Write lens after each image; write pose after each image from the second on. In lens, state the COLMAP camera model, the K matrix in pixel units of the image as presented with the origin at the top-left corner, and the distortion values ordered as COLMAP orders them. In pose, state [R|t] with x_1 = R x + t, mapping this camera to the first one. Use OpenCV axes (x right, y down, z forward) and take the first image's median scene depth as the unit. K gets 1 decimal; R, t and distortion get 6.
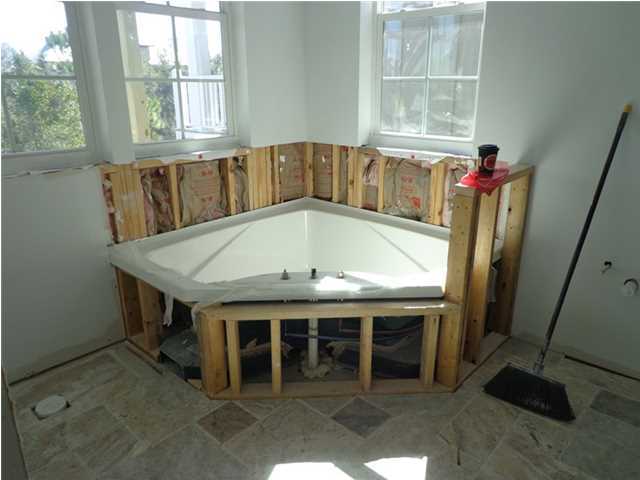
lens RADIAL K [[471.2, 0, 320.0], [0, 471.2, 240.0], [0, 0, 1]] dist [-0.003545, 0.008645]
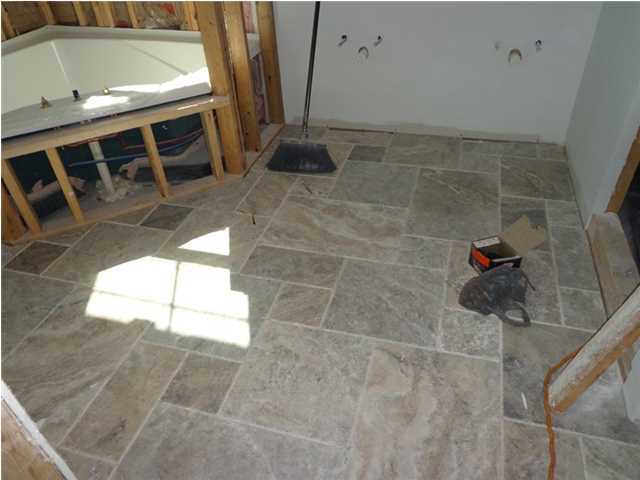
lens RADIAL K [[471.2, 0, 320.0], [0, 471.2, 240.0], [0, 0, 1]] dist [-0.003545, 0.008645]
pose [[0.895753, -0.303512, 0.324818, 0.030385], [0.182494, 0.917315, 0.353878, 0.092152], [-0.405367, -0.257710, 0.877077, -0.130894]]
